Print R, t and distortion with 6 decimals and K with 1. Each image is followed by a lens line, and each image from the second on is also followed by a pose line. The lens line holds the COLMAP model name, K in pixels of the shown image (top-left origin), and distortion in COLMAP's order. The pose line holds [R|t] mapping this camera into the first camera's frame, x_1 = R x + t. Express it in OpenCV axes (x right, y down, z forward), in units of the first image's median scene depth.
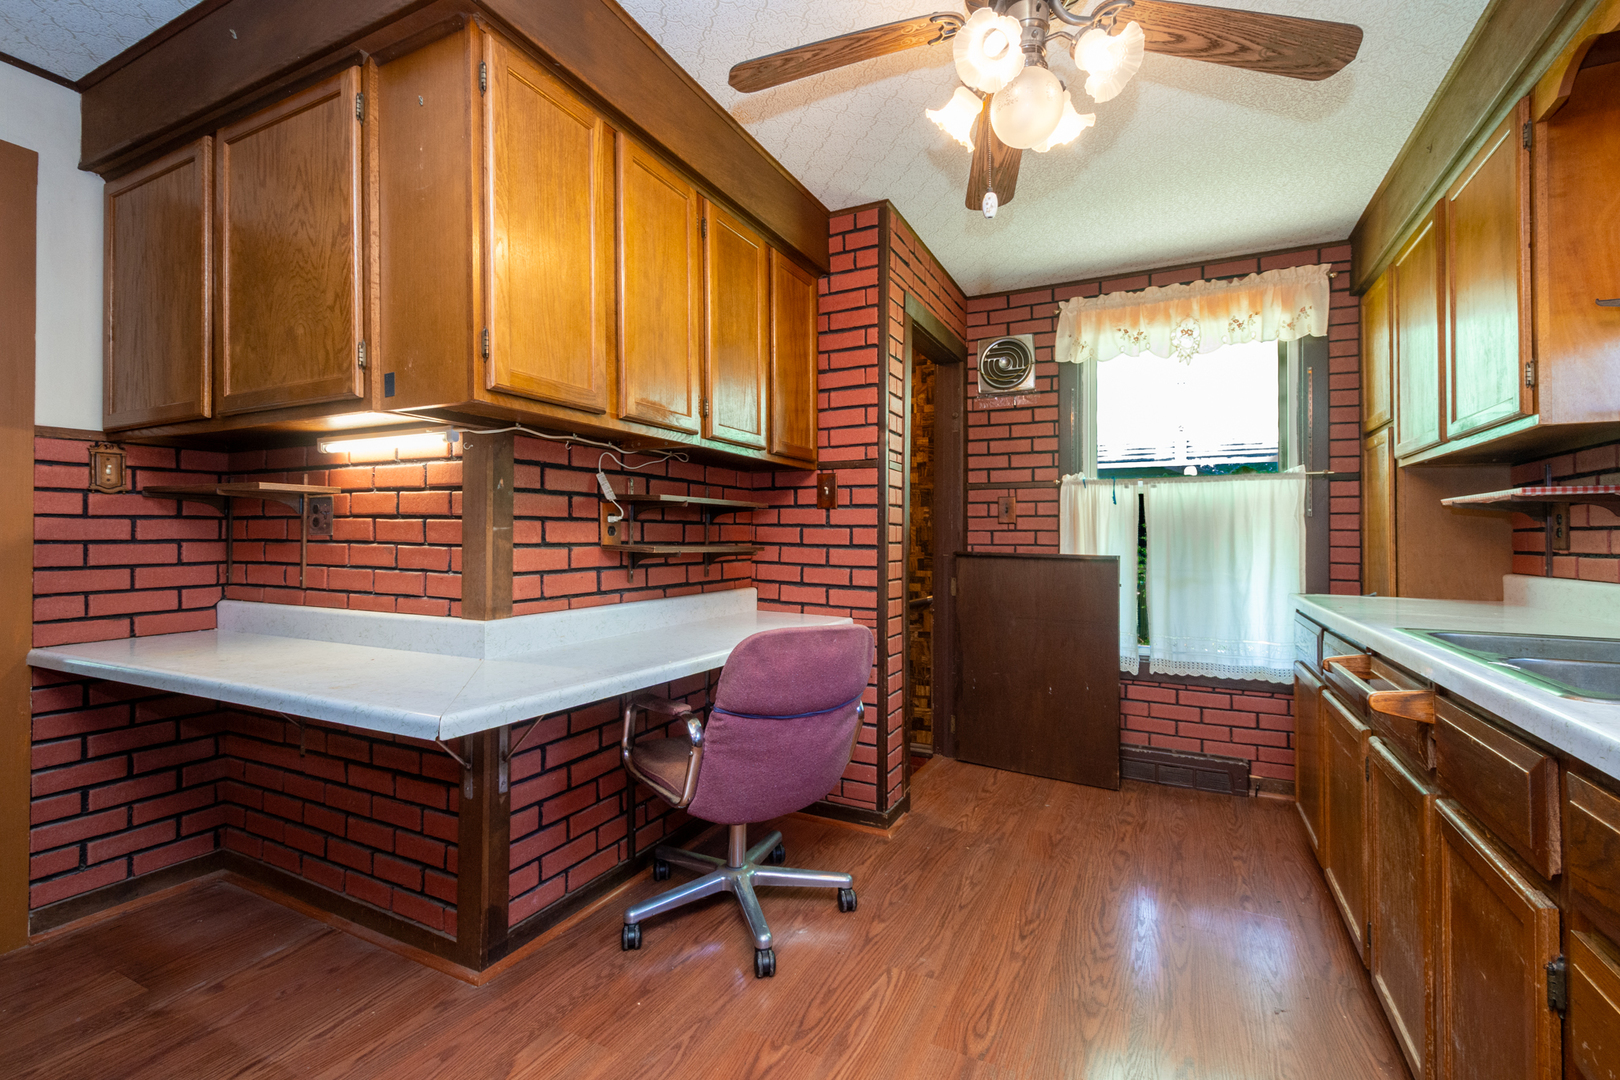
lens RADIAL K [[715.9, 0, 814.0], [0, 715.9, 530.9], [0, 0, 1]] dist [0.004097, 0.000163]
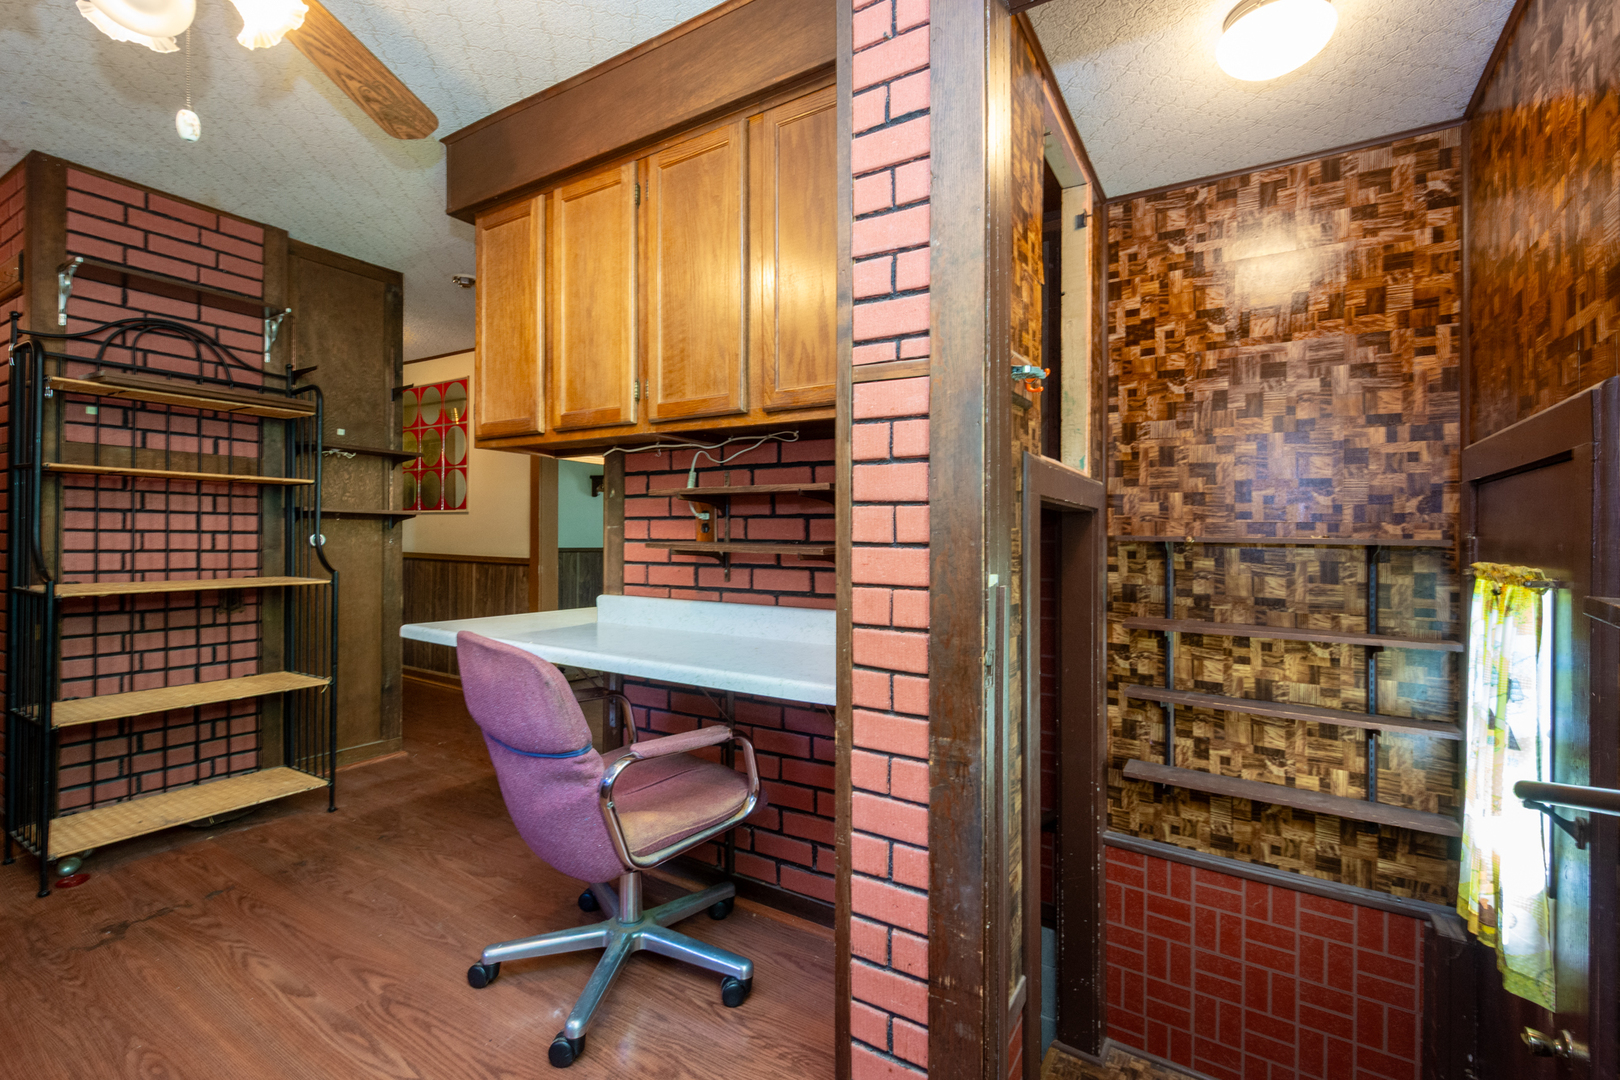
lens RADIAL K [[715.9, 0, 814.0], [0, 715.9, 530.9], [0, 0, 1]] dist [0.004097, 0.000163]
pose [[-0.101976, -0.000515, -0.994787, 0.723636], [0.004928, 0.999987, -0.001022, 0.006005], [0.994775, -0.005007, -0.101972, 1.293118]]
